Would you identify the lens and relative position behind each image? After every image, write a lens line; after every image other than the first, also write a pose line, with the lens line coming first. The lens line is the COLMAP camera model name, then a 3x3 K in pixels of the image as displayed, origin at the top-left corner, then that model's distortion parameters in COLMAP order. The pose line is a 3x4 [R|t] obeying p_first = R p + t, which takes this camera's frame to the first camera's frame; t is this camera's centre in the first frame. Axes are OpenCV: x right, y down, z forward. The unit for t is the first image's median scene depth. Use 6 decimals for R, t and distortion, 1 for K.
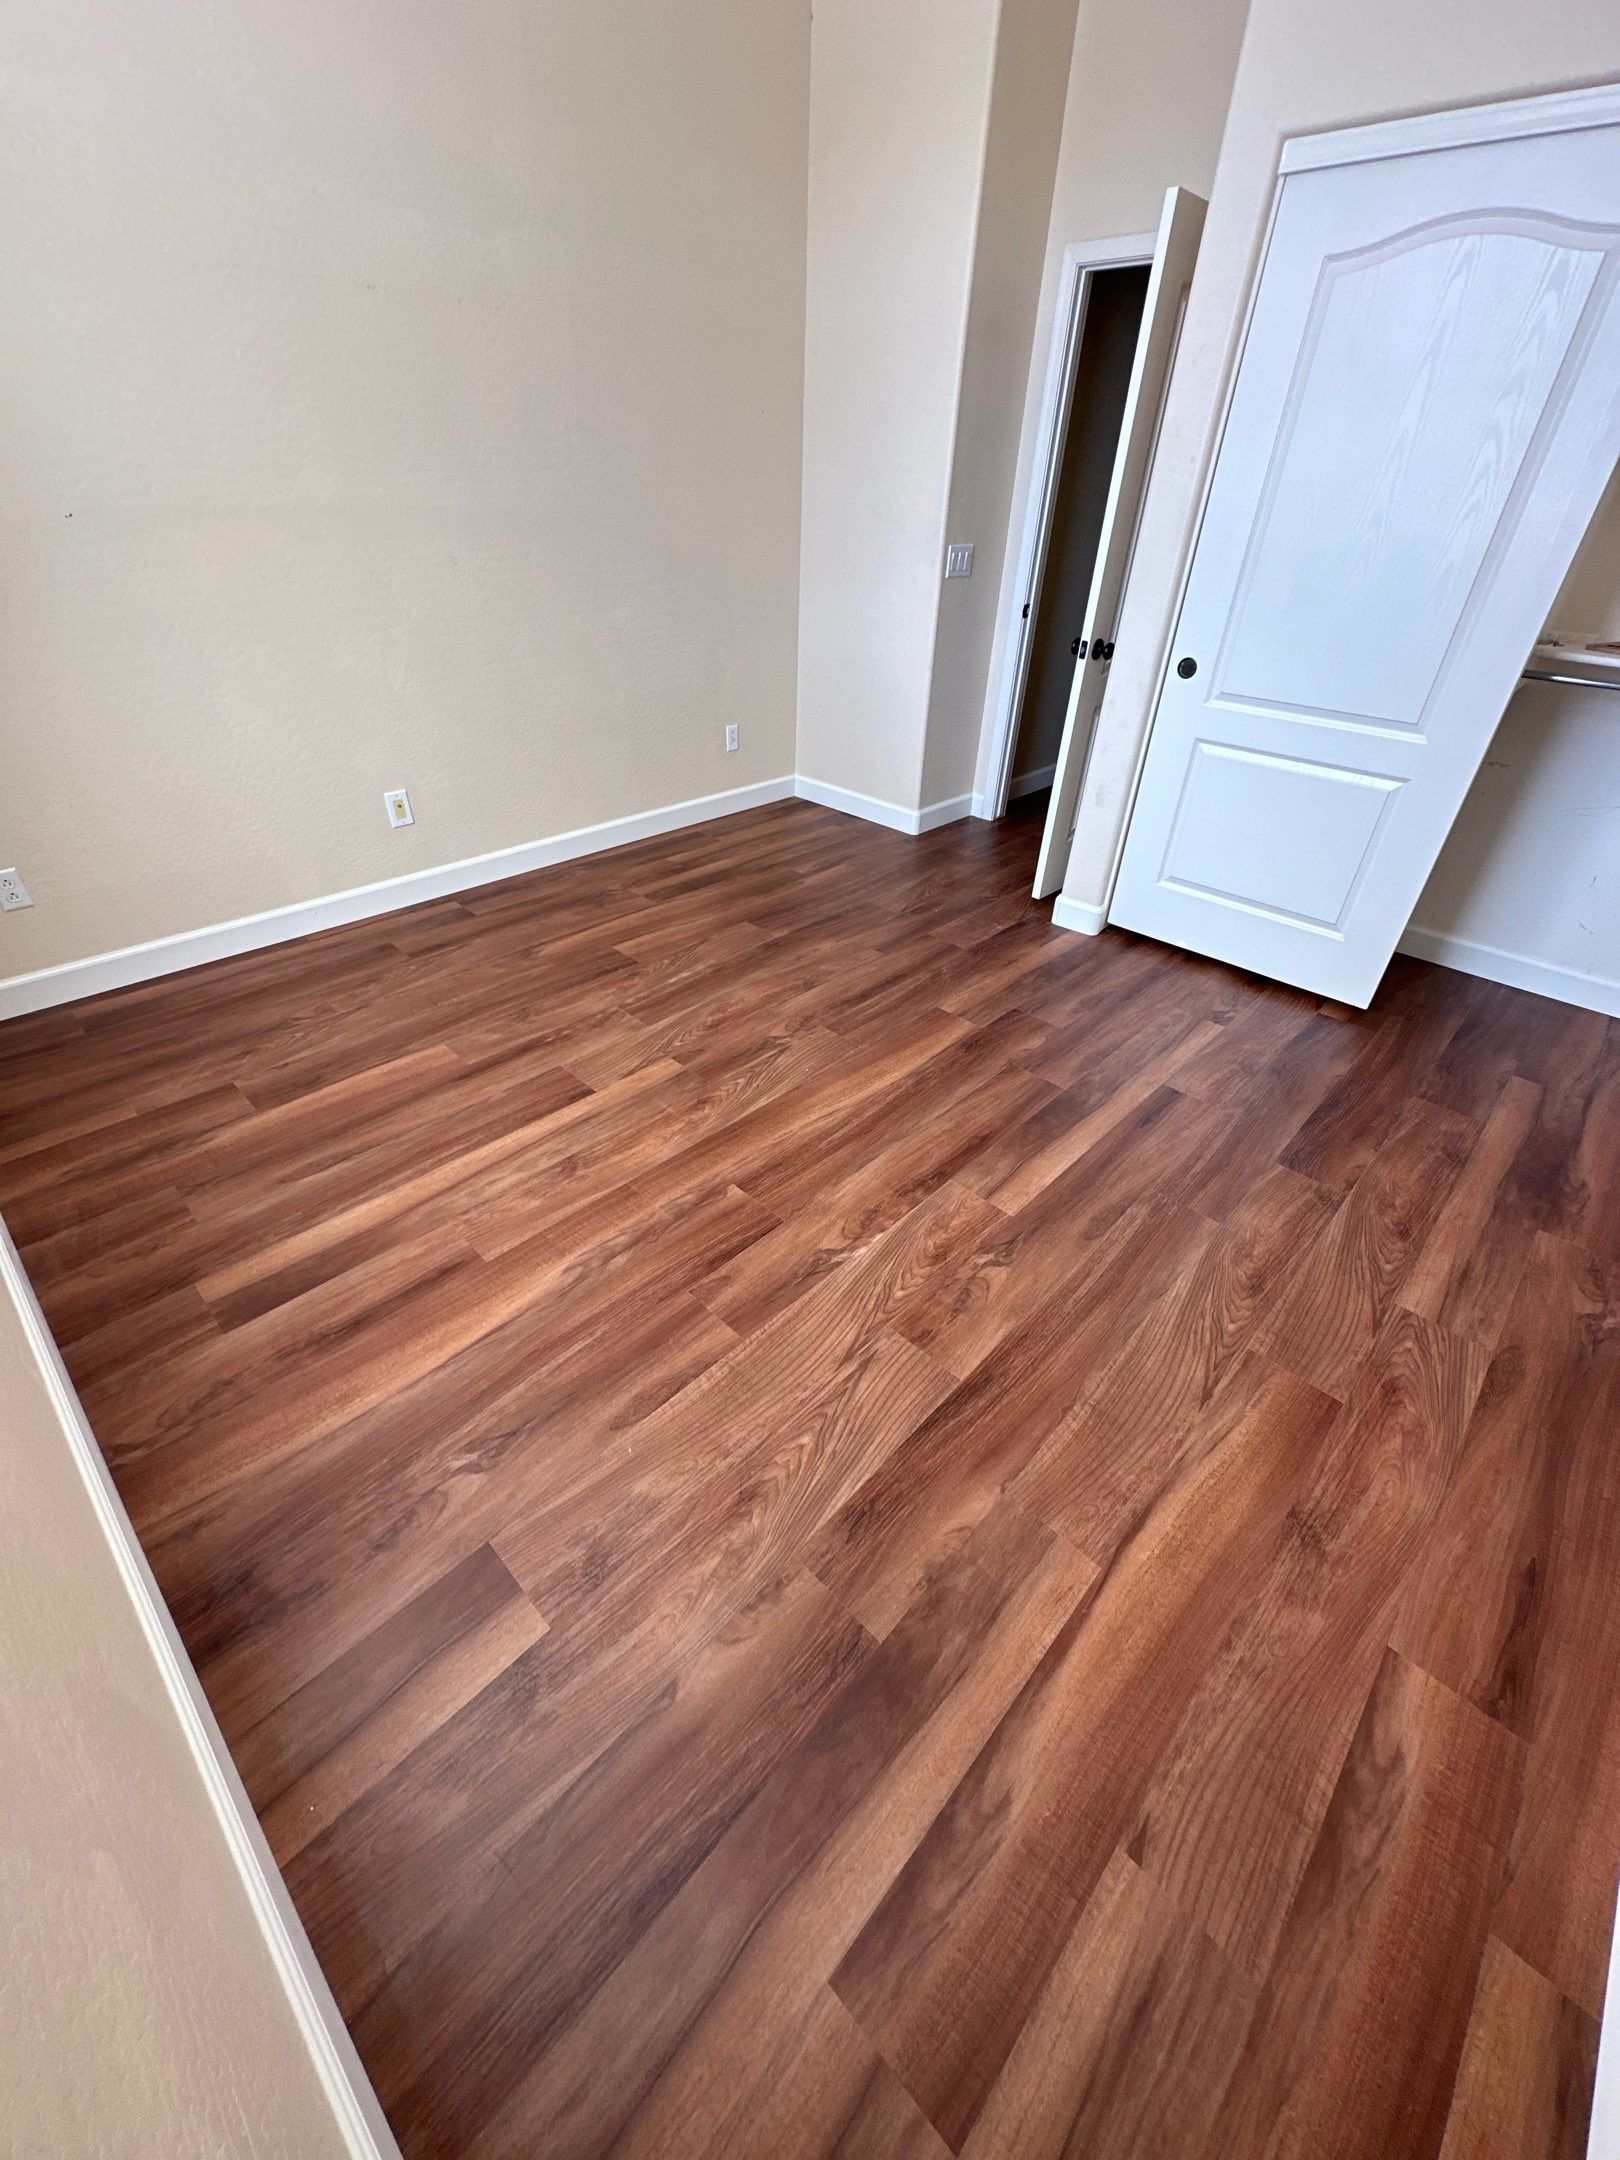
lens RADIAL K [[863.2, 0, 809.7], [0, 863.2, 1069.8], [0, 0, 1]] dist [0.003508, -0.002887]
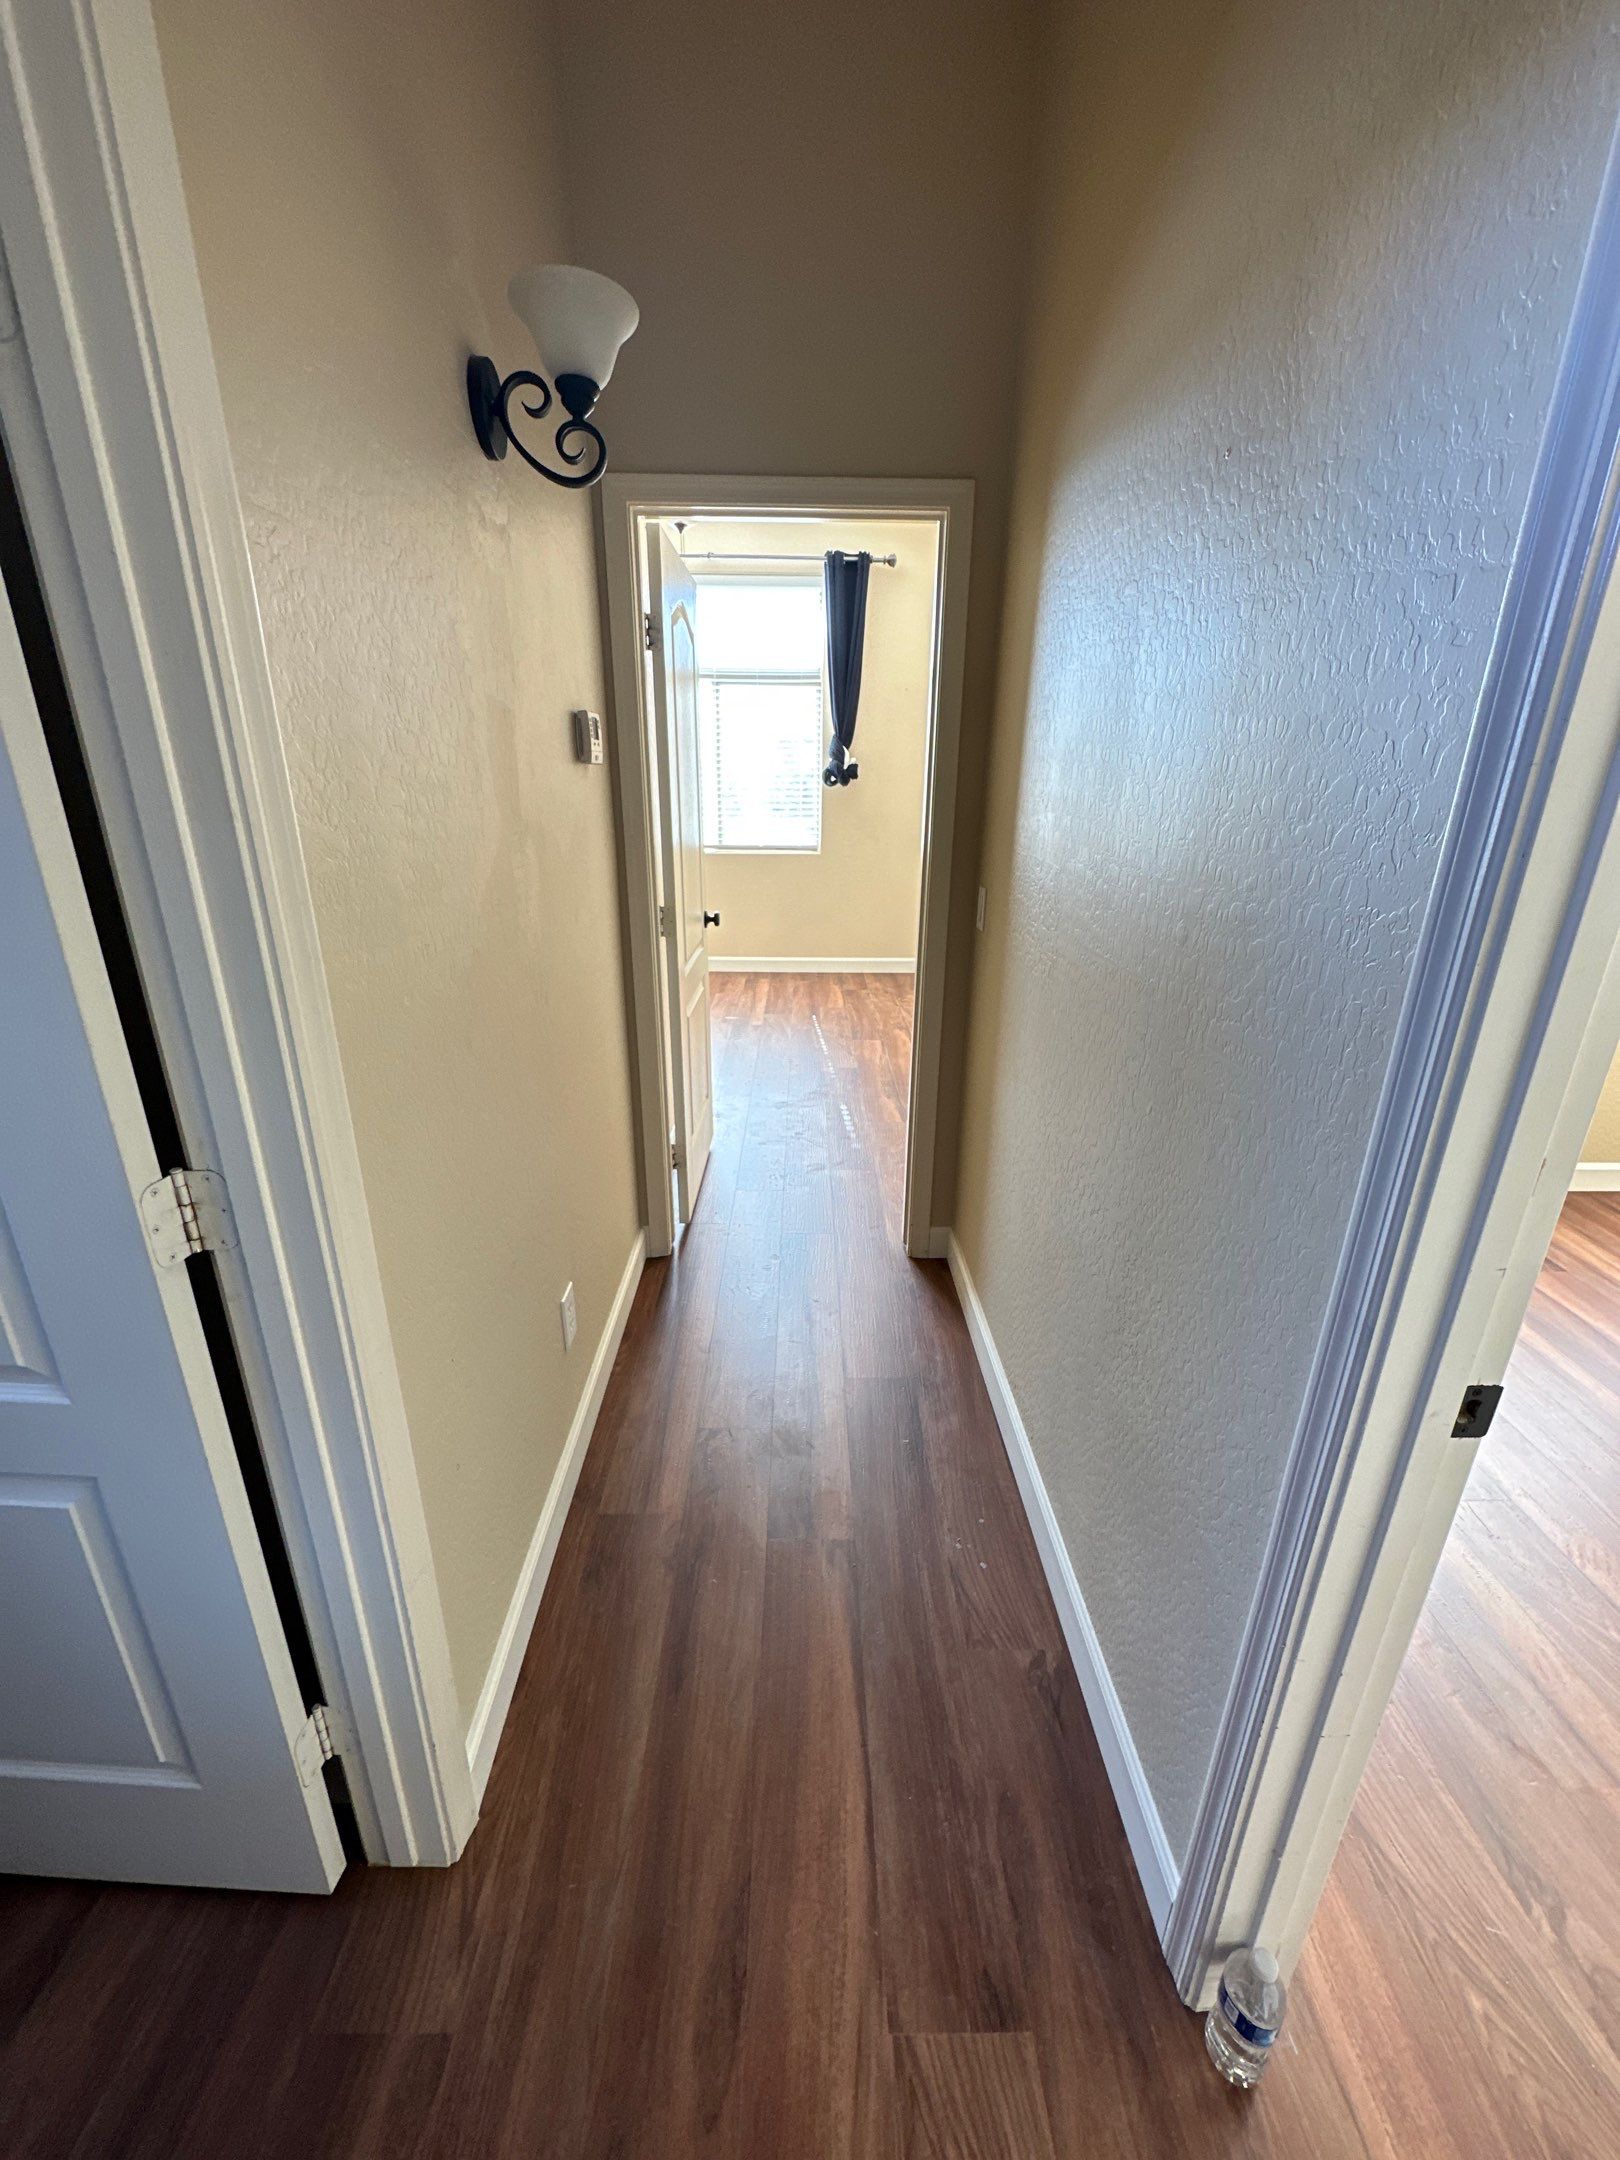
lens RADIAL K [[863.2, 0, 807.9], [0, 863.2, 1076.0], [0, 0, 1]] dist [0.003508, -0.002887]
pose [[-0.714093, 0.195790, -0.672114, 1.512799], [-0.423349, 0.643863, 0.637351, -1.669844], [0.557537, 0.739666, -0.376890, 2.457681]]
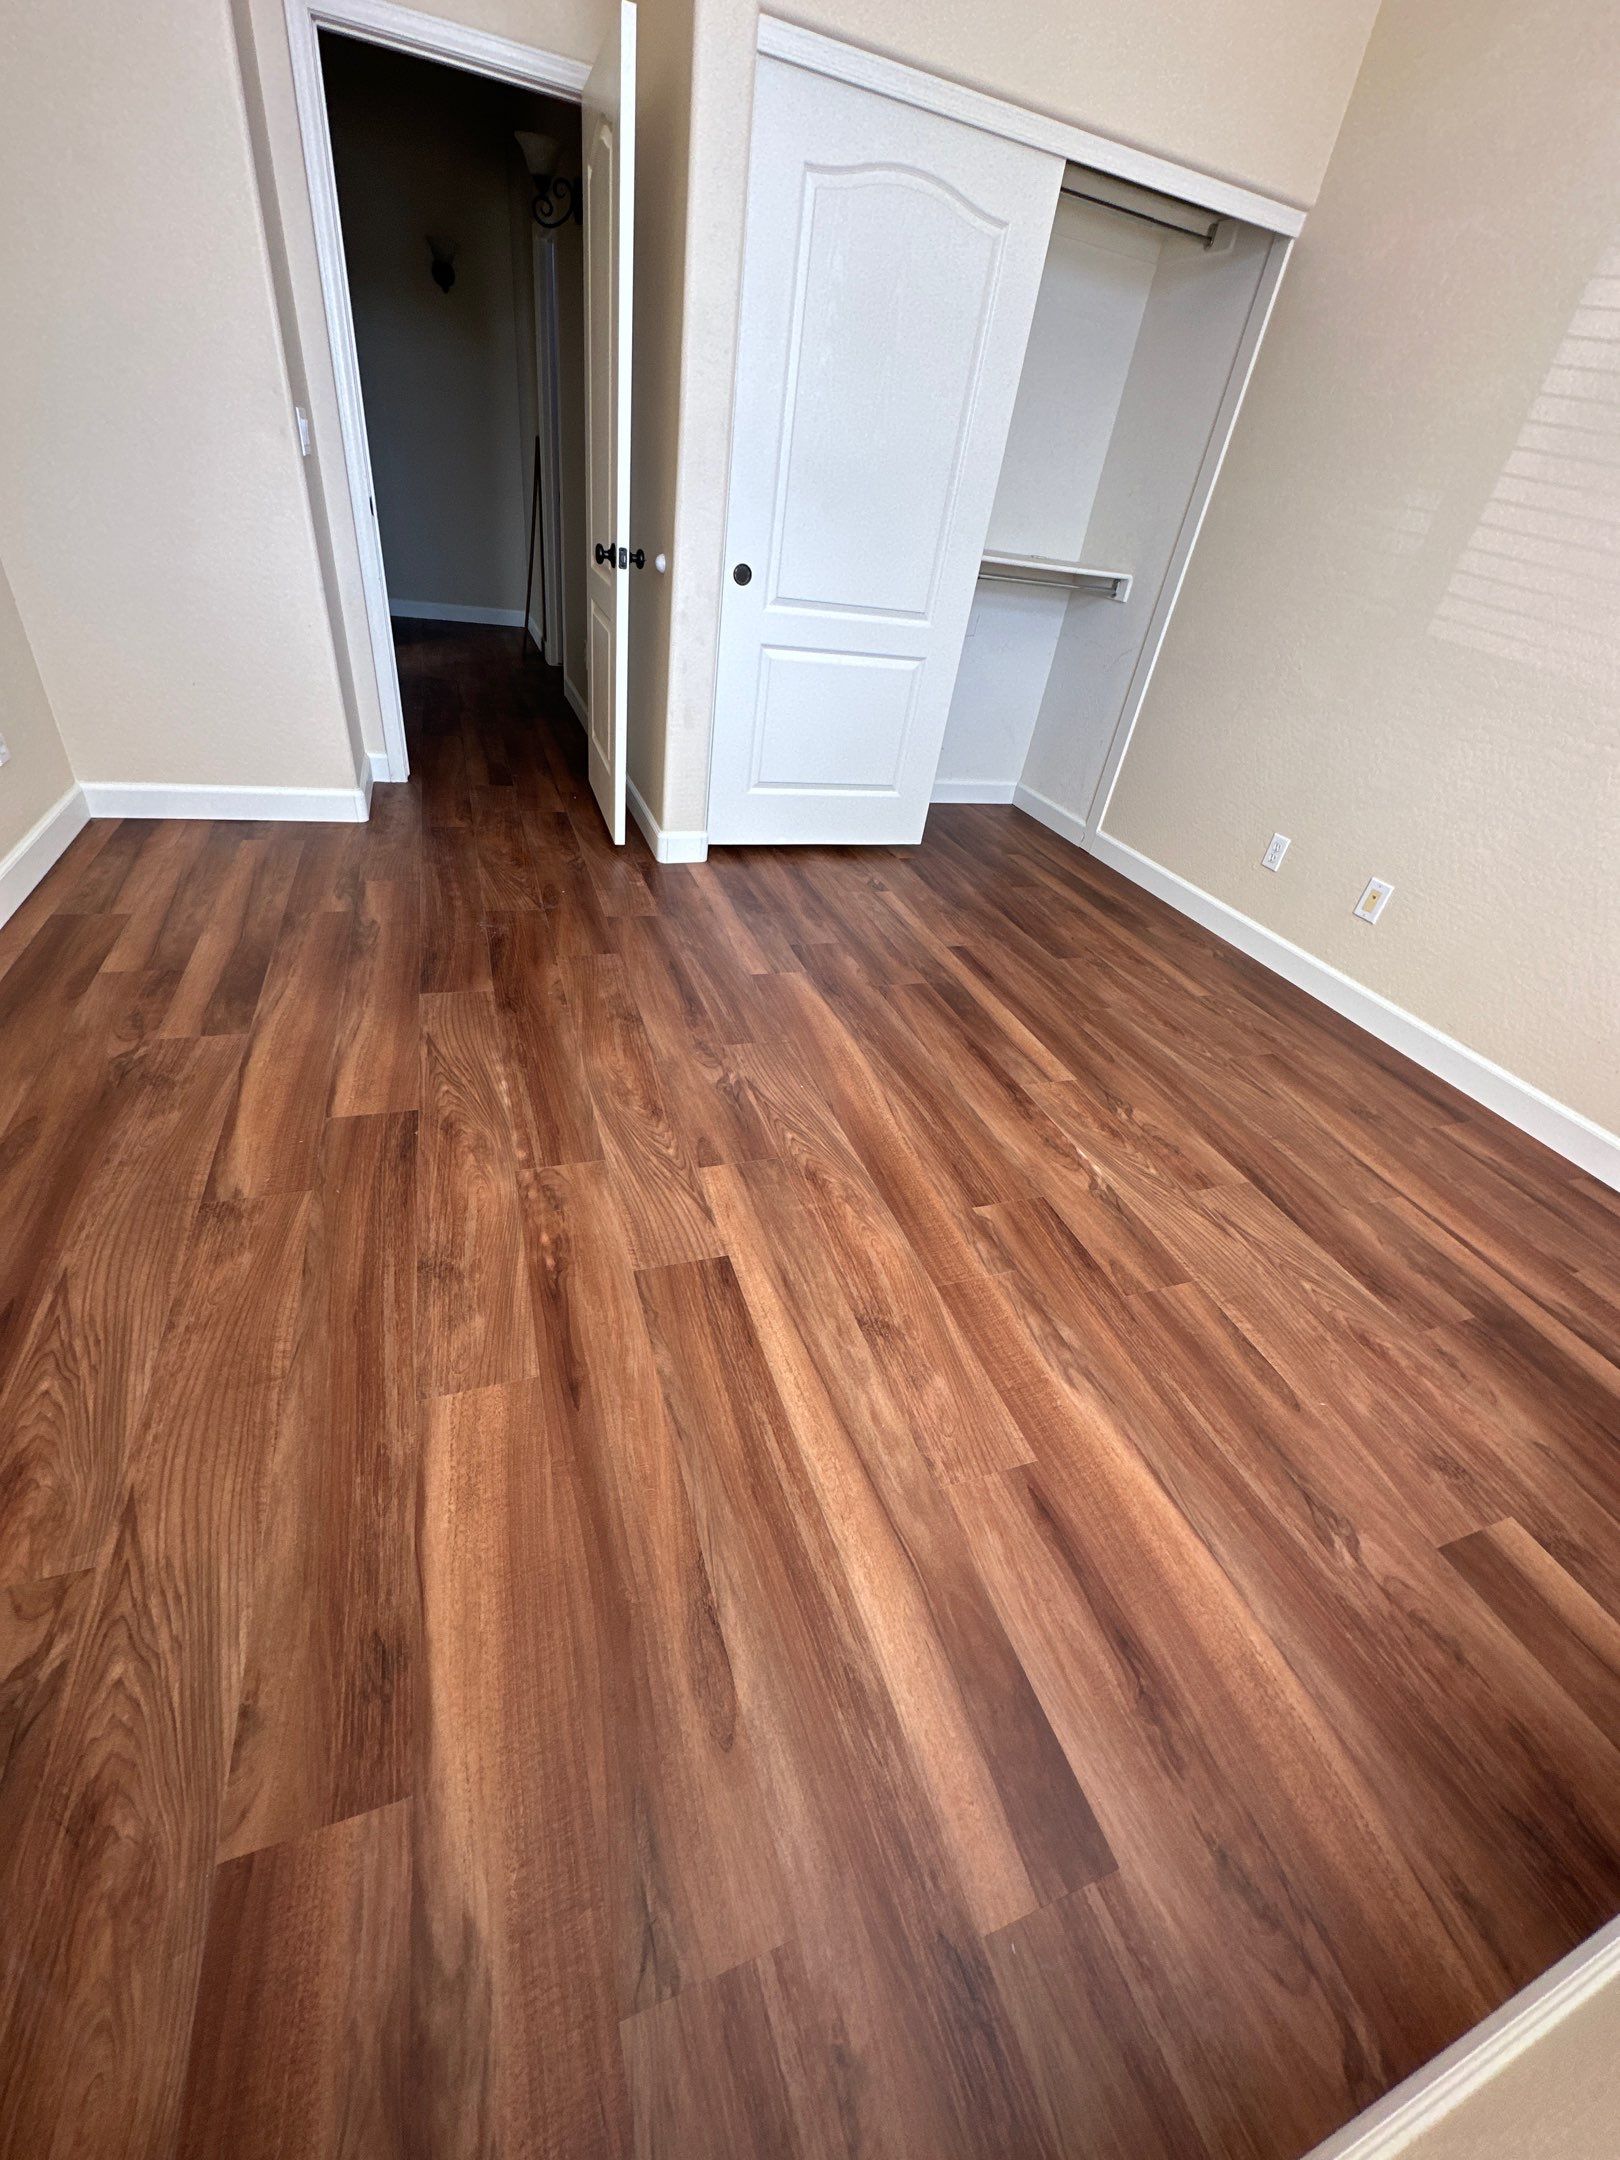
lens RADIAL K [[863.2, 0, 812.4], [0, 863.2, 1072.7], [0, 0, 1]] dist [0.003508, -0.002887]
pose [[0.442902, -0.481352, 0.756398, -0.790122], [0.402552, 0.860602, 0.311954, -0.339927], [-0.801118, 0.166325, 0.574931, 0.623022]]
